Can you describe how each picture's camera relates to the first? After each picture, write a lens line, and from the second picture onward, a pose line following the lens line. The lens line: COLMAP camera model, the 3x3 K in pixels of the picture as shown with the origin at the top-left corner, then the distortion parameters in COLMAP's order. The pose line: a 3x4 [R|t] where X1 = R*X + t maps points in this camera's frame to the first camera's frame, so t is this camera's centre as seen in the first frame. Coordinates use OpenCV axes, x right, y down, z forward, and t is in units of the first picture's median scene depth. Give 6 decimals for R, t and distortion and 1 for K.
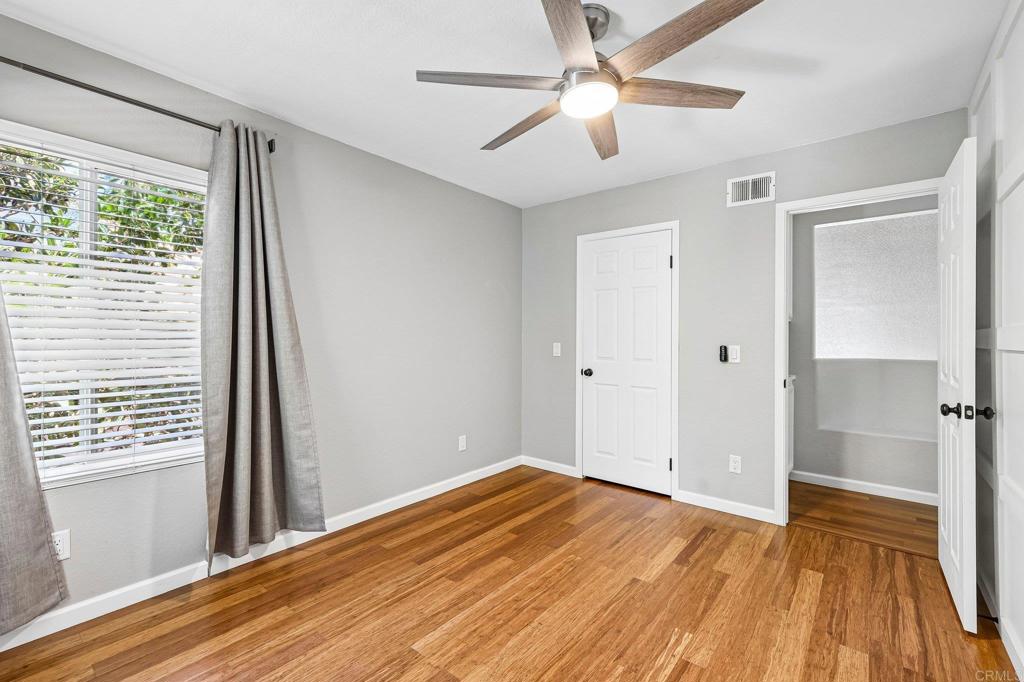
lens RADIAL K [[443.7, 0, 511.8], [0, 443.7, 336.4], [0, 0, 1]] dist [0.001633, 0.000291]
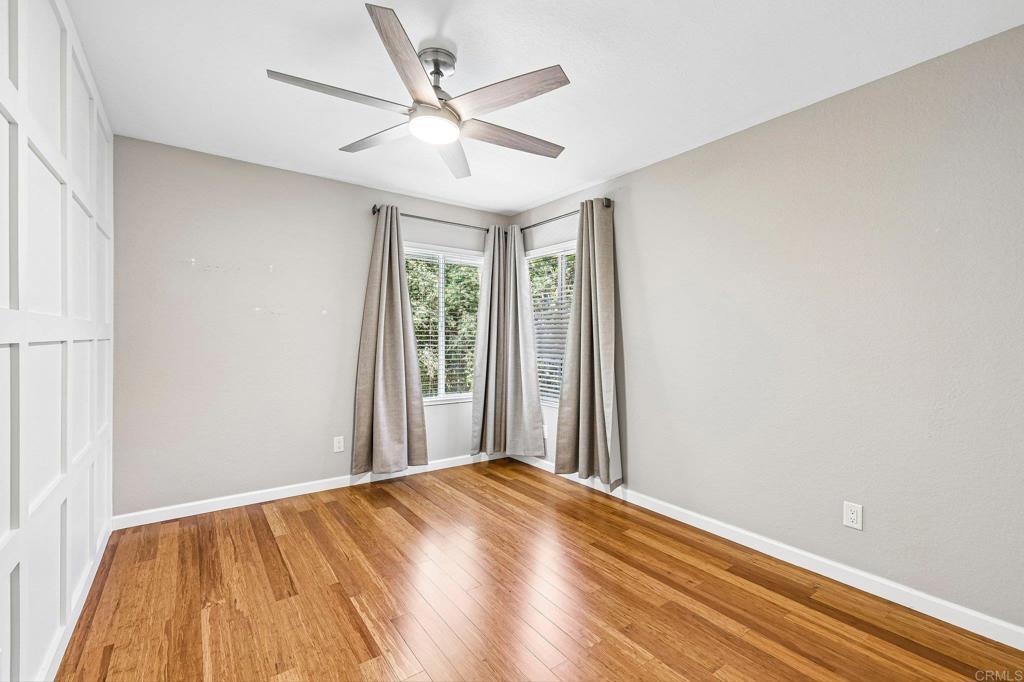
lens RADIAL K [[443.7, 0, 511.4], [0, 443.7, 339.6], [0, 0, 1]] dist [0.001633, 0.000291]
pose [[-0.256674, -0.001405, -0.966497, 0.775385], [-0.004938, 0.999988, -0.000143, 0.007190], [0.966485, 0.004736, -0.256678, 0.933483]]
